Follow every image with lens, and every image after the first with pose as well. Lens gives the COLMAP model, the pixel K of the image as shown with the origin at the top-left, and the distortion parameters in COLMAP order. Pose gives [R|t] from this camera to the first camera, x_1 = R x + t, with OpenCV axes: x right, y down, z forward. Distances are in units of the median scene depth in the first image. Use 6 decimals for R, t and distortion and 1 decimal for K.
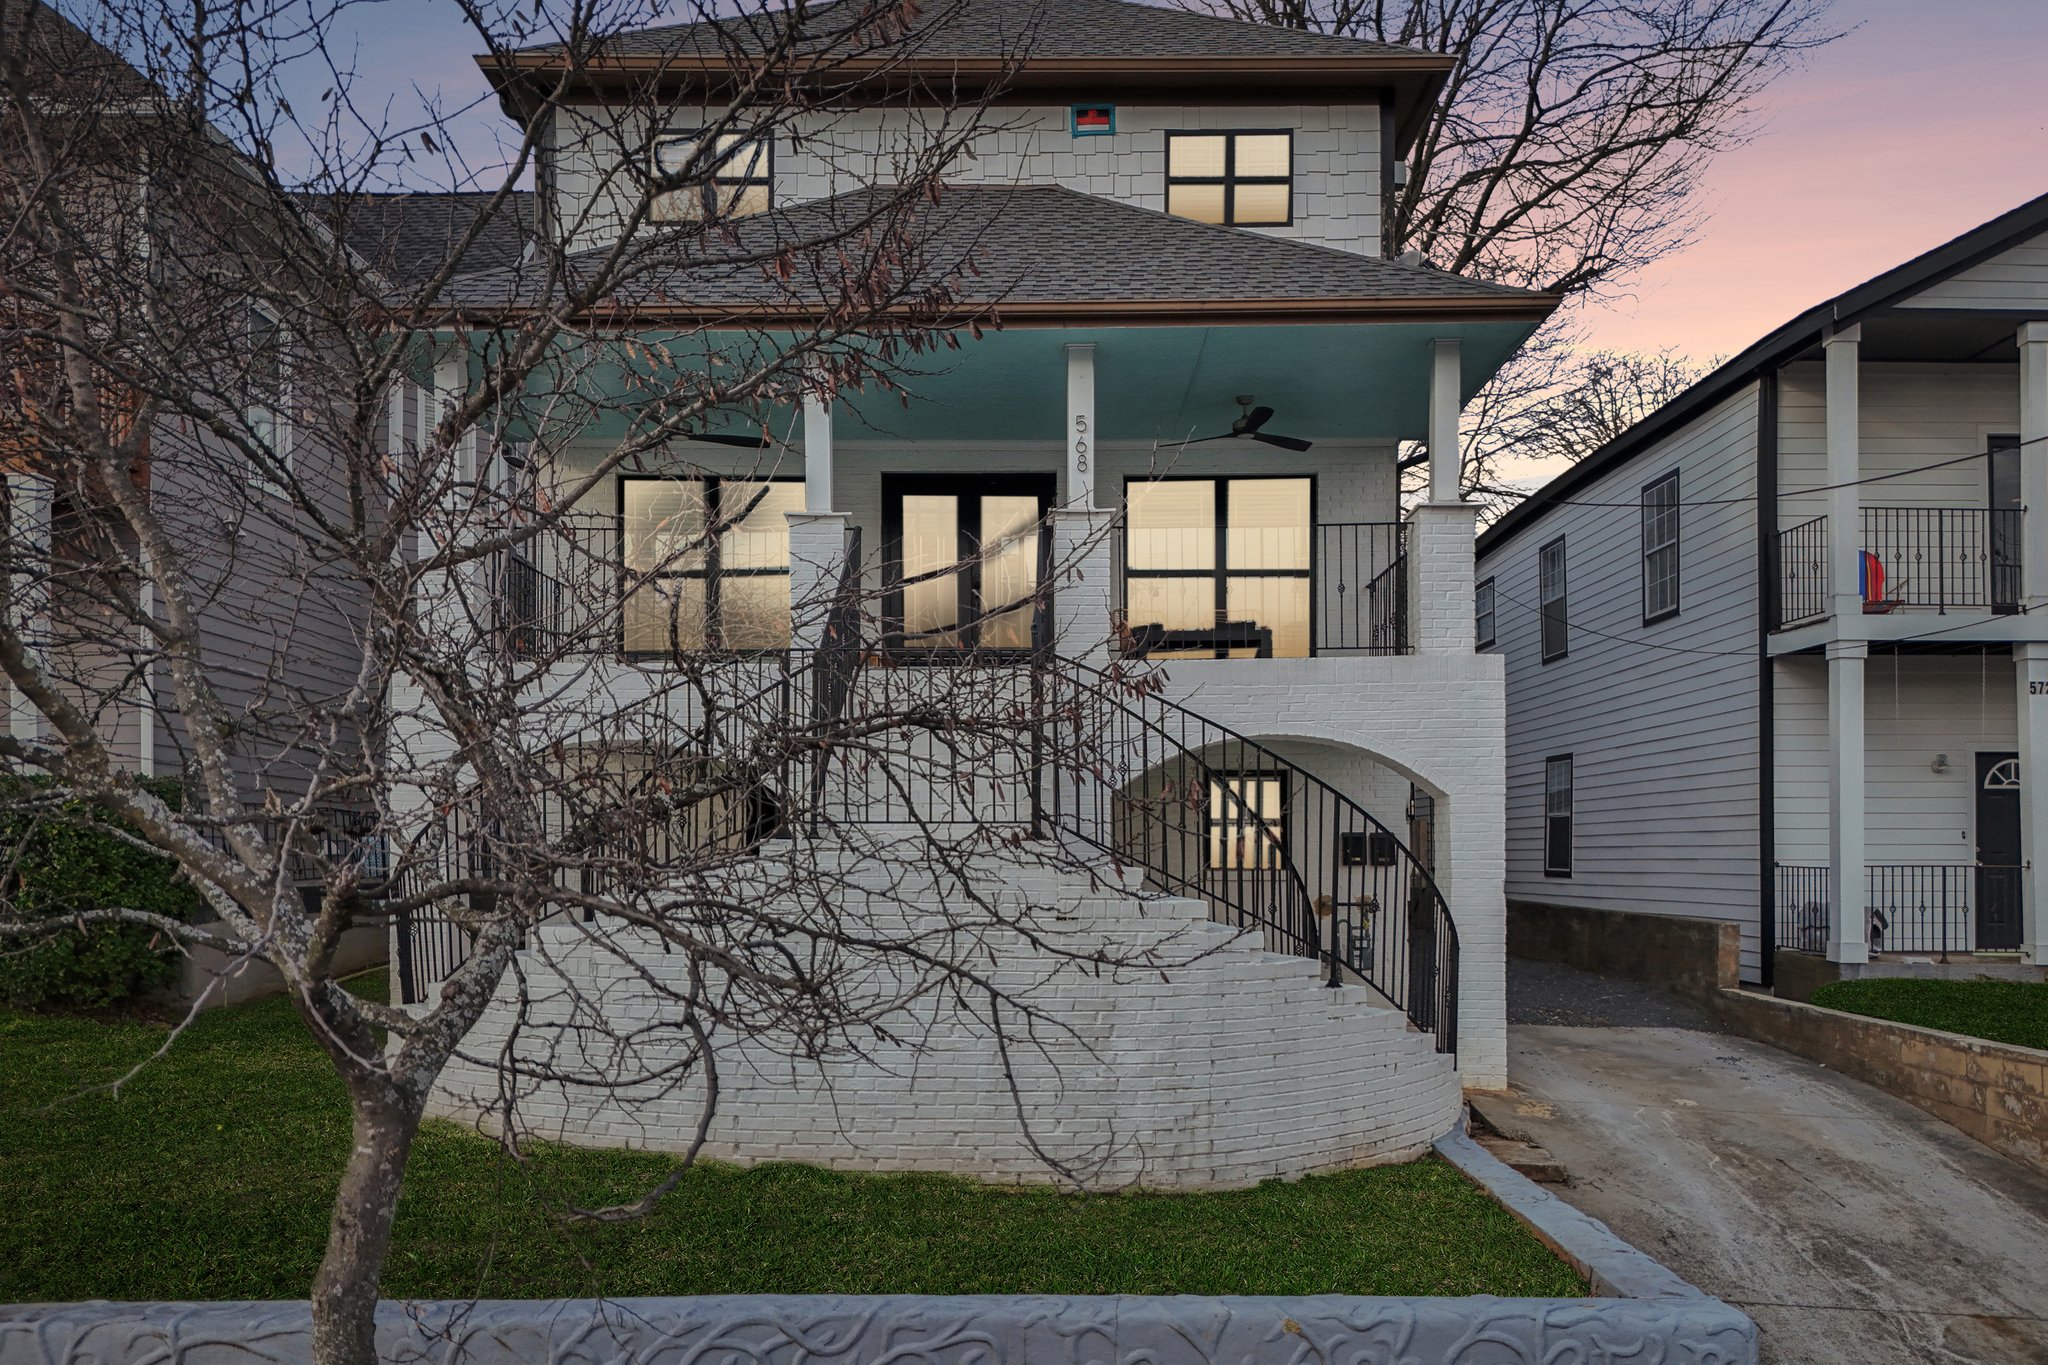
lens RADIAL K [[1550.3, 0, 1015.0], [0, 1550.3, 874.6], [0, 0, 1]] dist [0.044874, -0.052095]
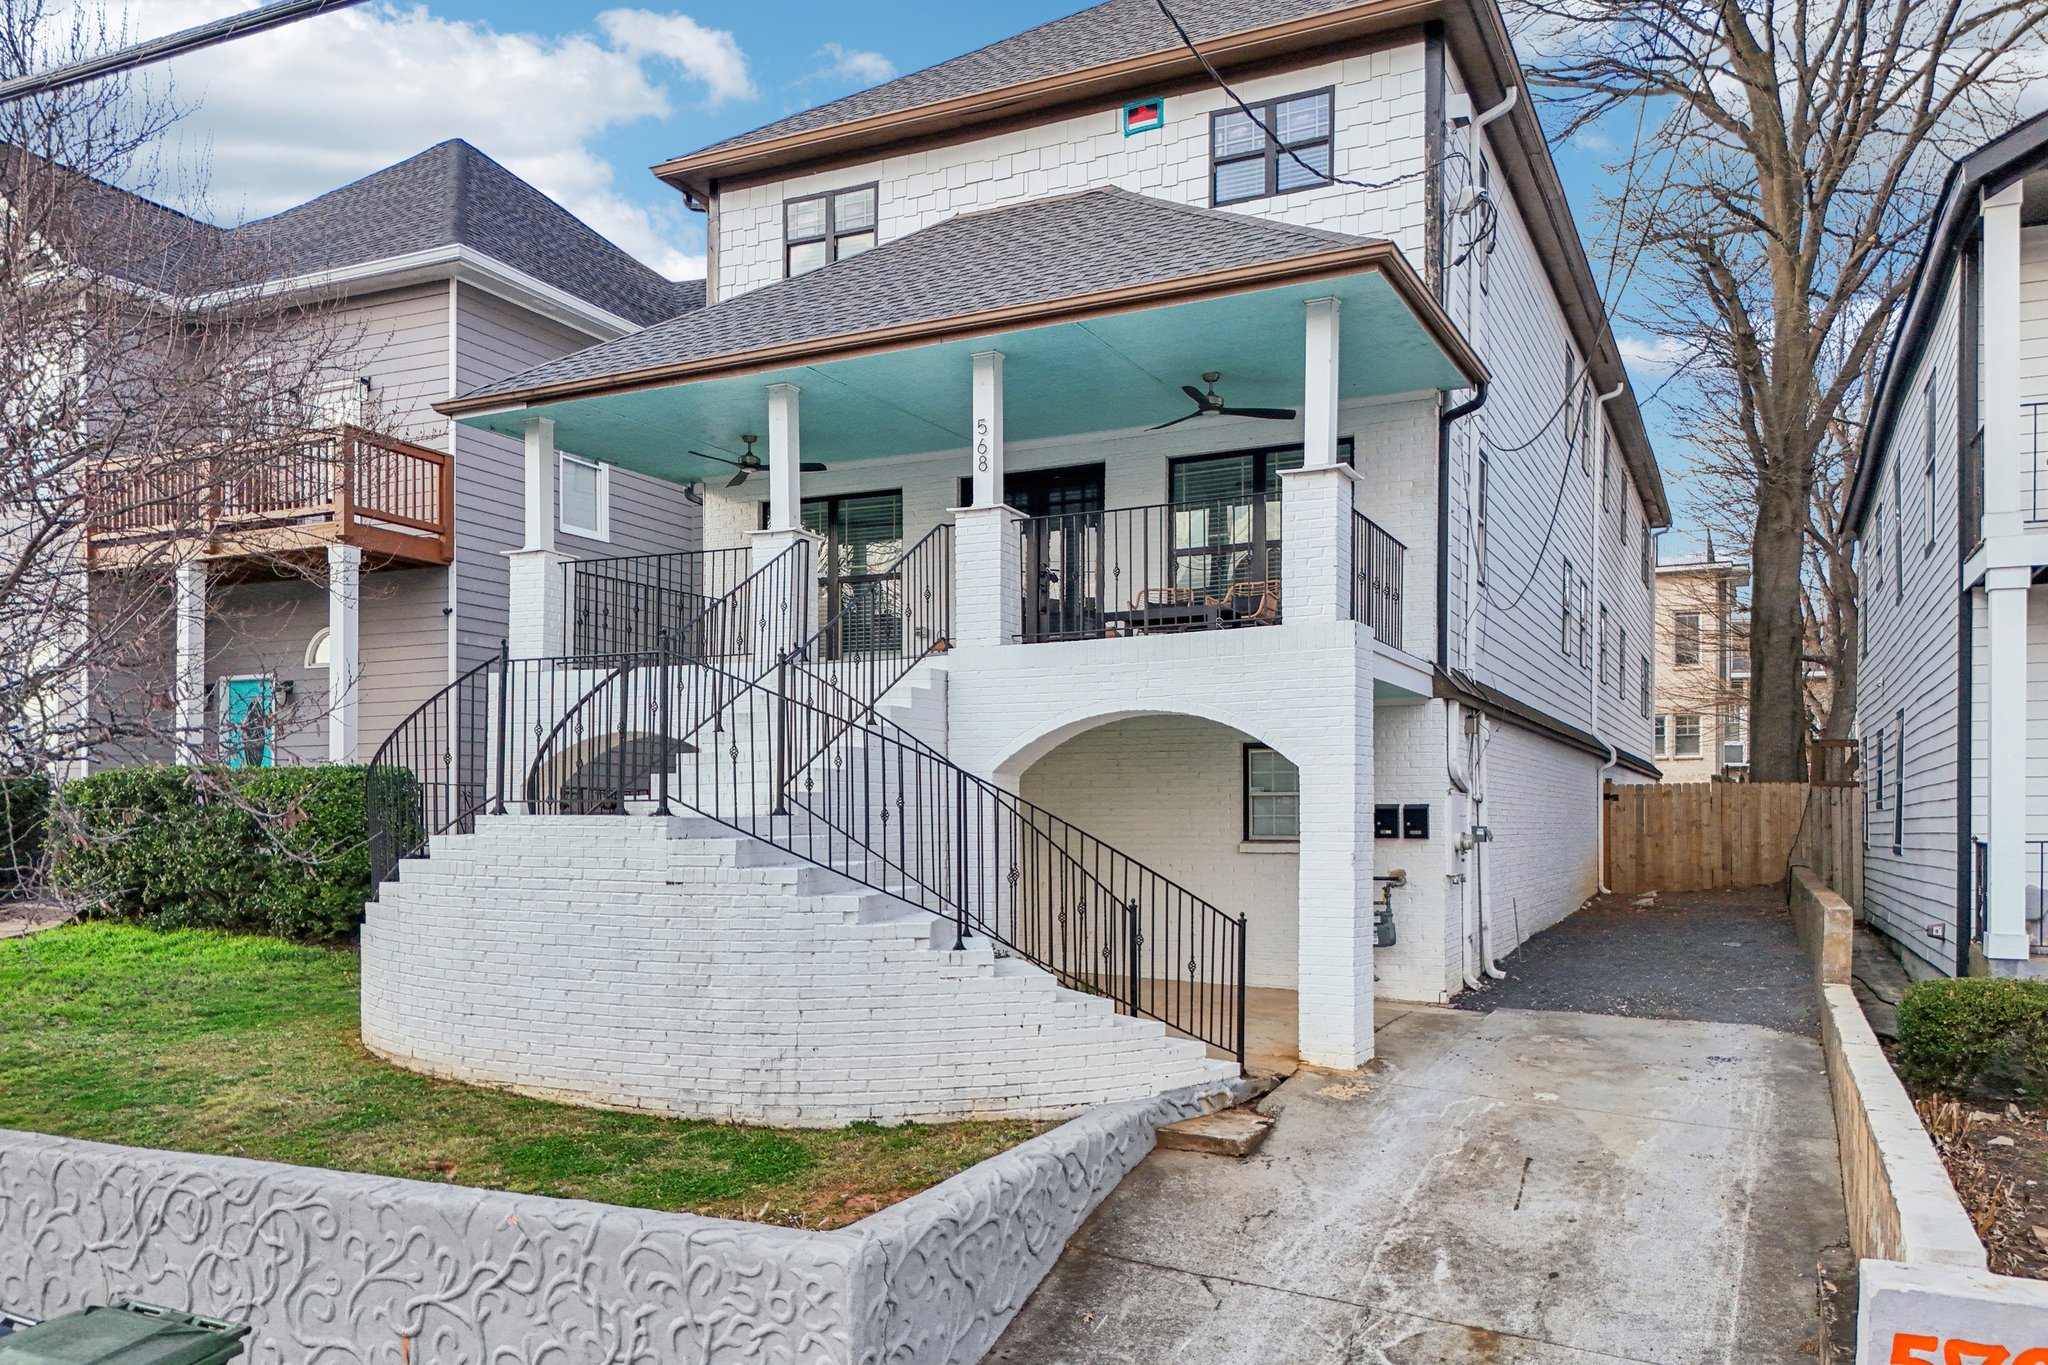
lens RADIAL K [[1579.6, 0, 1030.2], [0, 1579.6, 811.1], [0, 0, 1]] dist [0.046470, -0.001623]
pose [[0.905622, 0.000497, -0.424085, 0.619959], [-0.005228, 0.999936, -0.009993, -0.013190], [0.424053, 0.011267, 0.905567, 0.015831]]
